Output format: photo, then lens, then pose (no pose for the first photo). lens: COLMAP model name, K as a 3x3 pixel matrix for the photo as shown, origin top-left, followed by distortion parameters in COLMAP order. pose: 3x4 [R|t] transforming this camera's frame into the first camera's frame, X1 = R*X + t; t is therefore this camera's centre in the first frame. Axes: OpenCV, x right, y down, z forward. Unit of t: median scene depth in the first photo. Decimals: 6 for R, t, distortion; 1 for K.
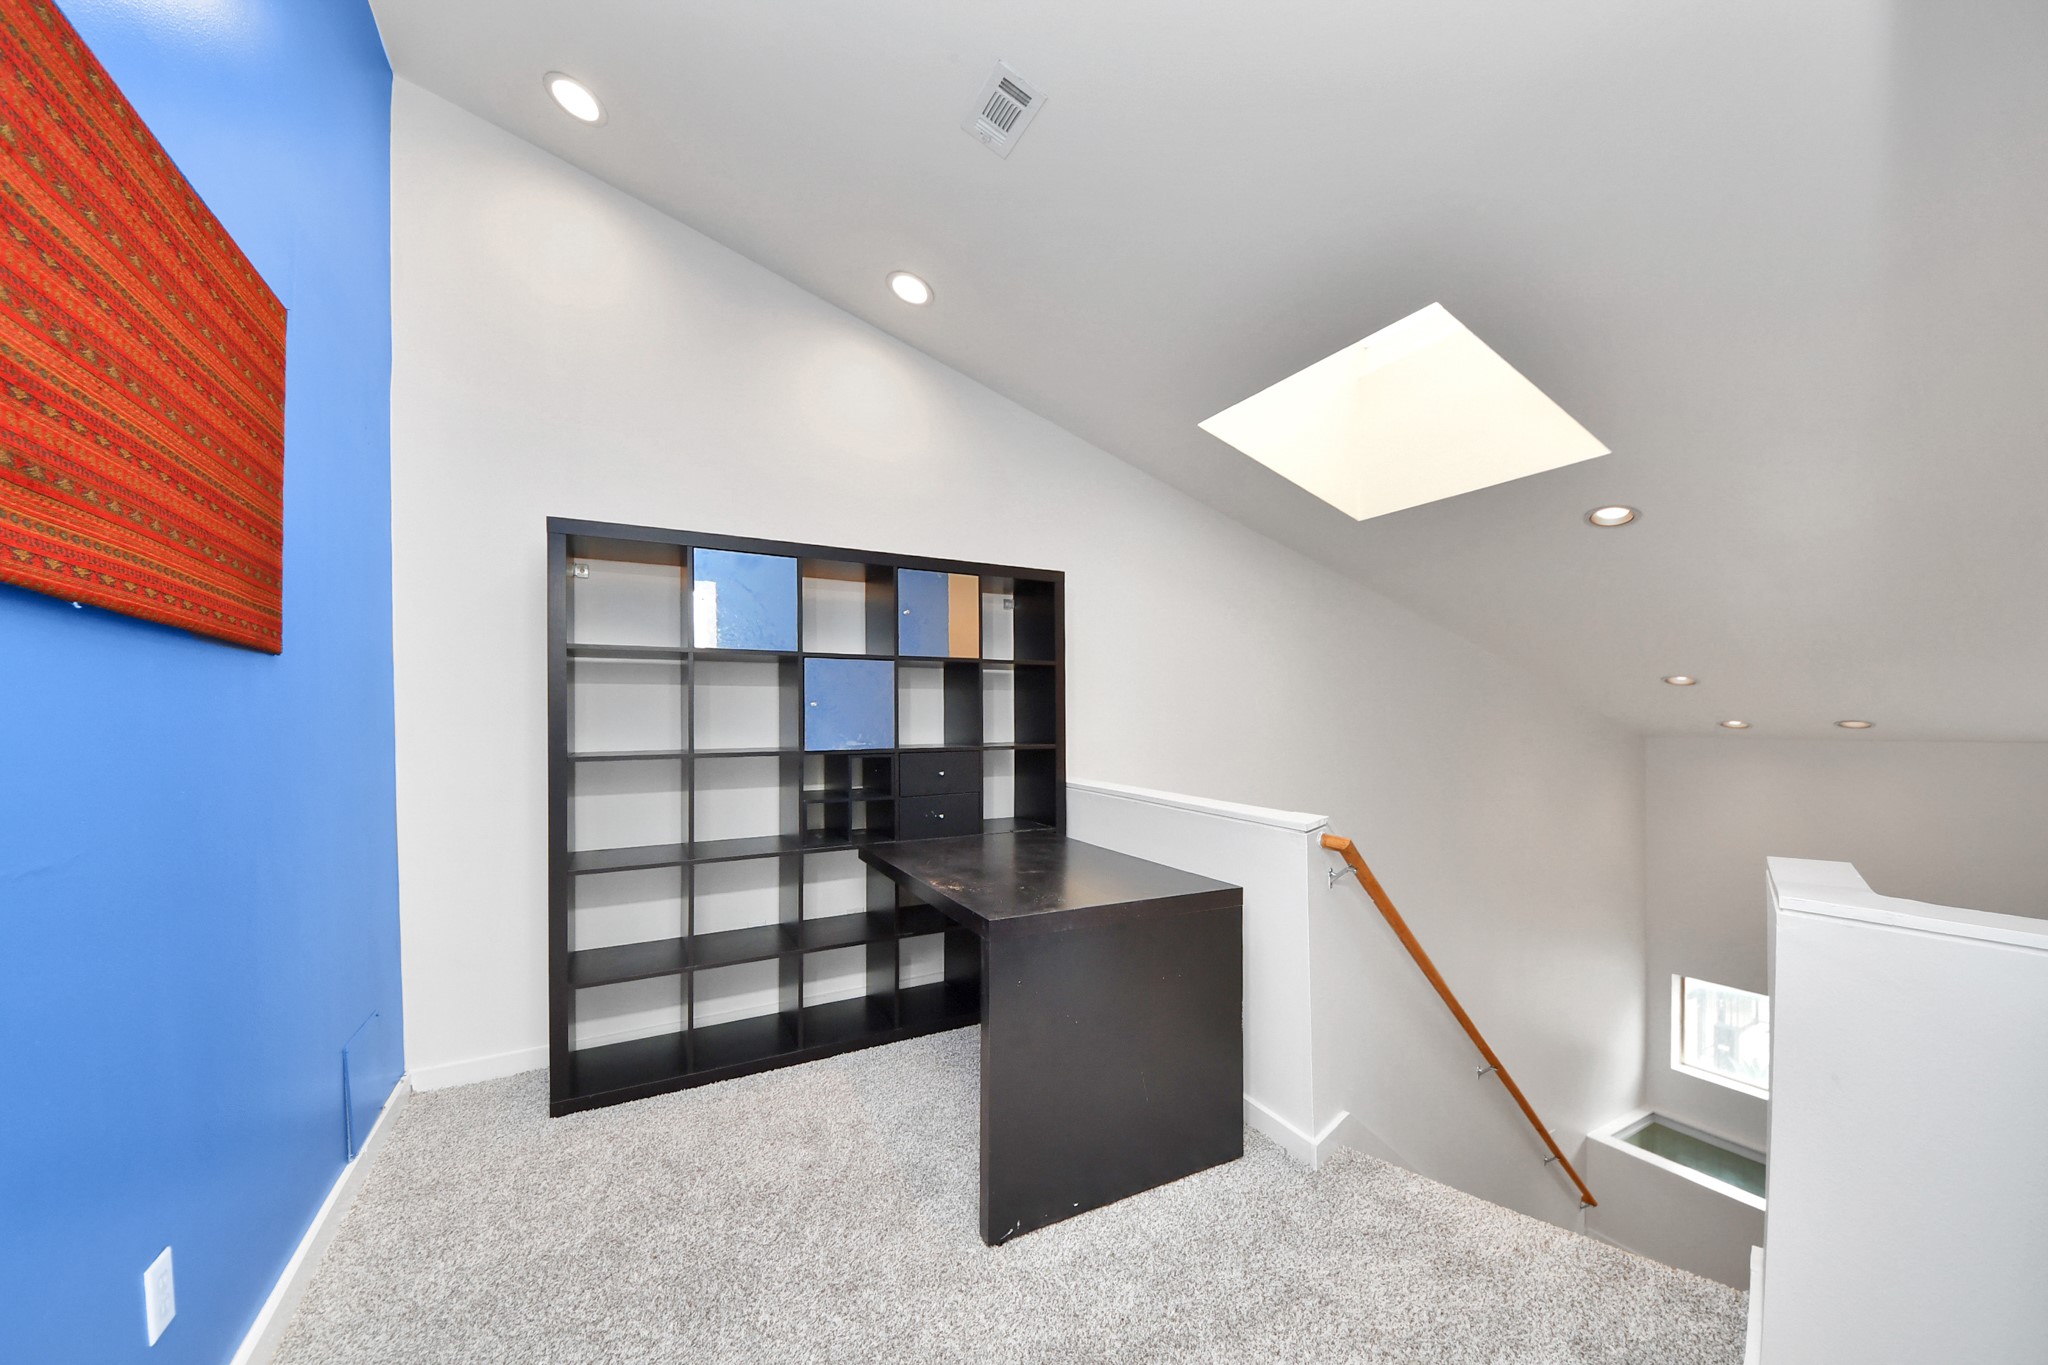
lens RADIAL K [[734.4, 0, 1025.4], [0, 734.4, 718.0], [0, 0, 1]] dist [0.000288, -0.006368]
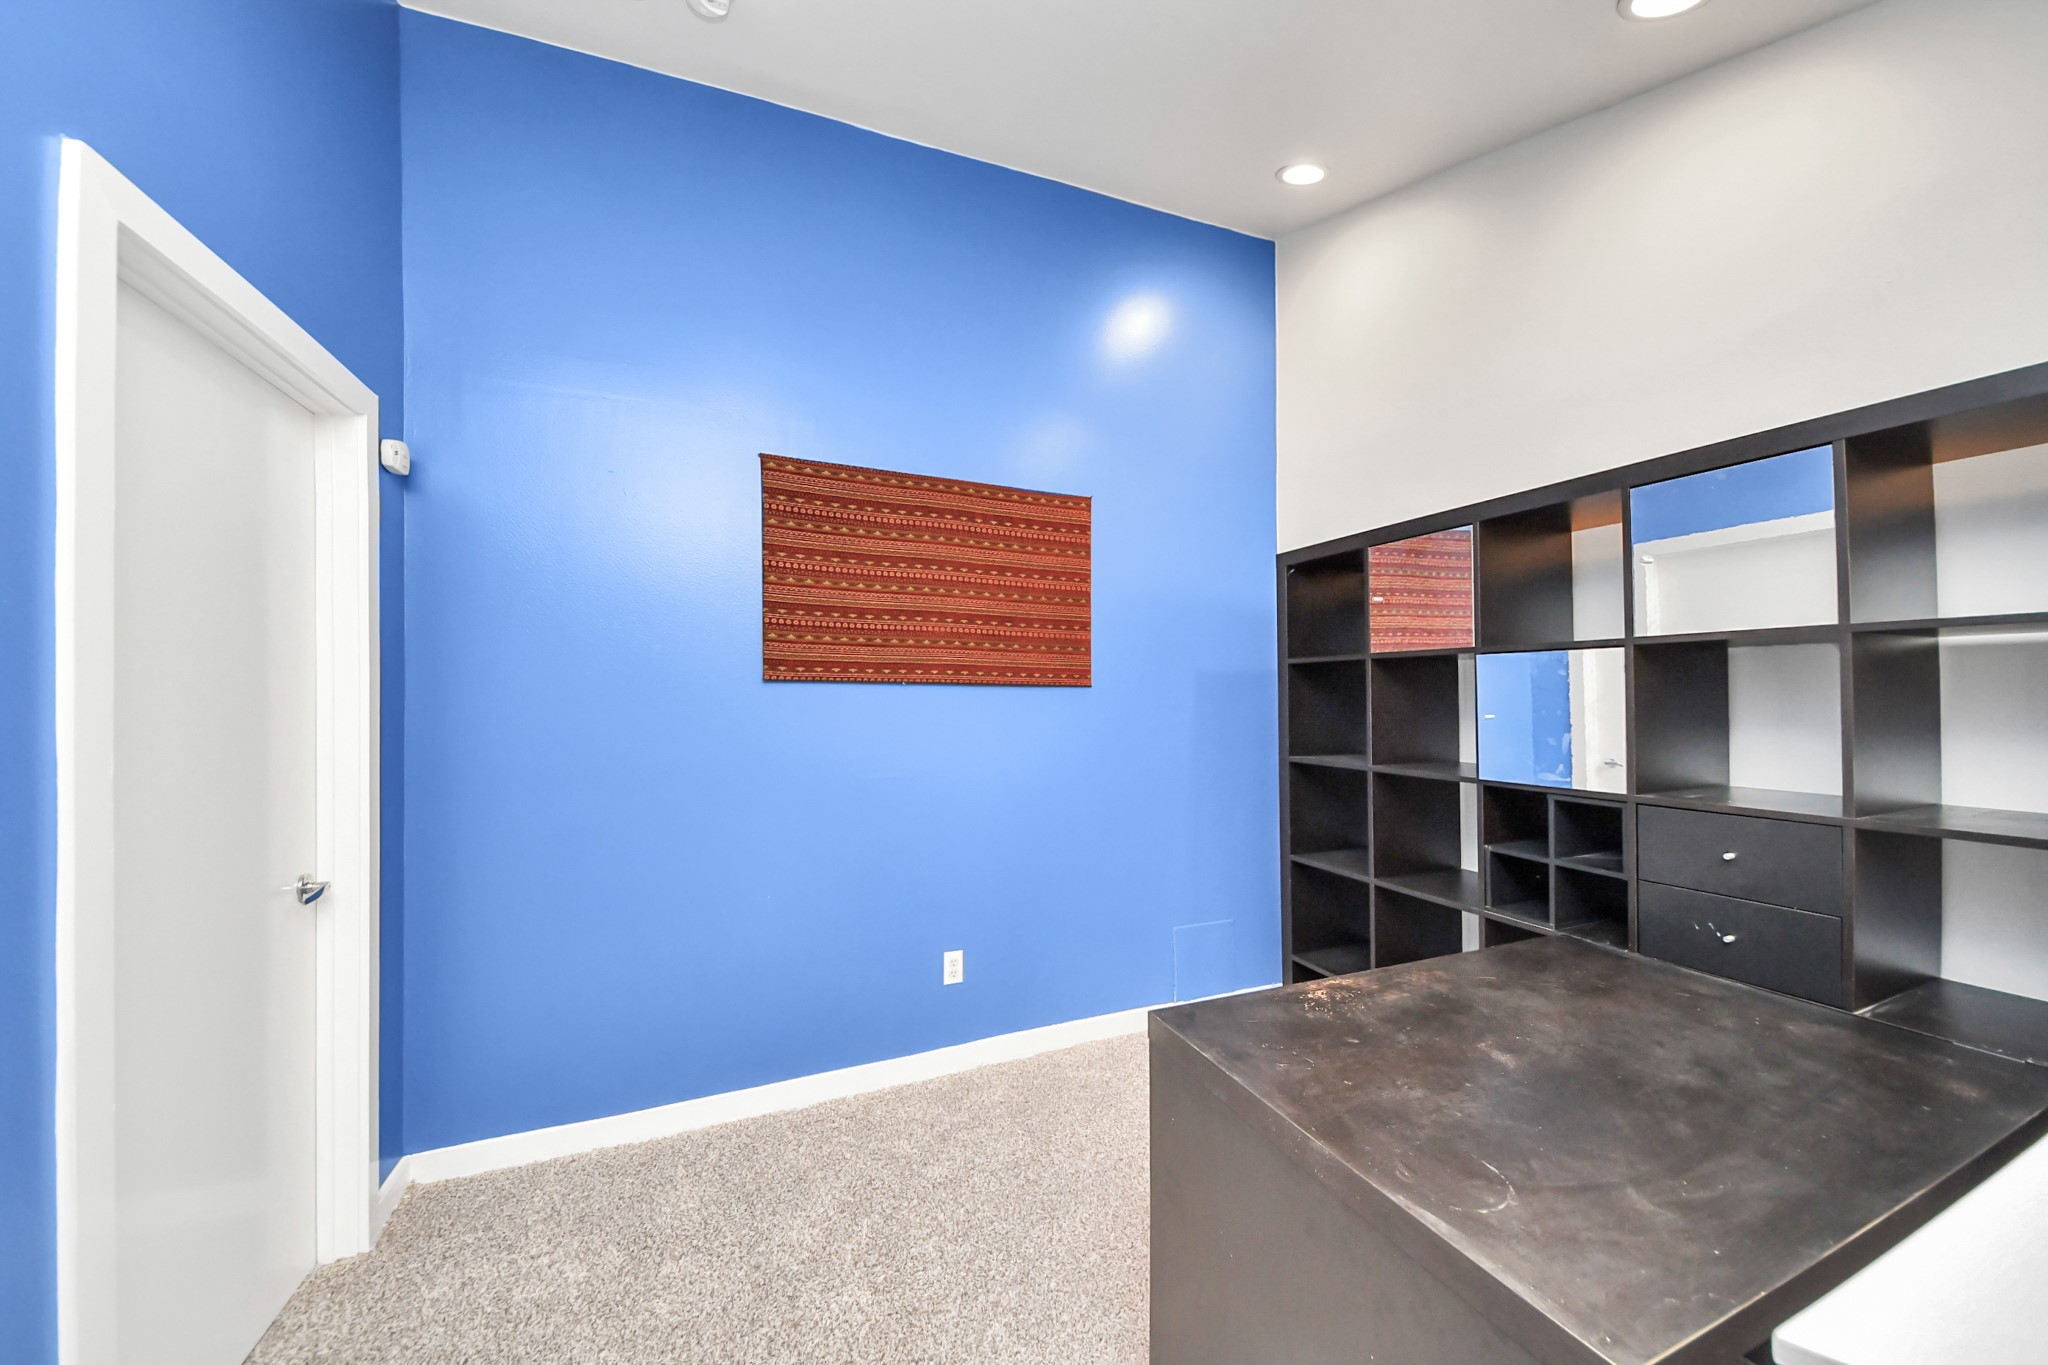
lens RADIAL K [[725.5, 0, 1018.5], [0, 725.5, 690.6], [0, 0, 1]] dist [0.029232, -0.019435]
pose [[-0.123481, -0.000061, -0.992347, 0.584128], [0.013092, 0.999913, -0.001691, -0.059955], [0.992261, -0.013201, -0.123469, 0.733675]]
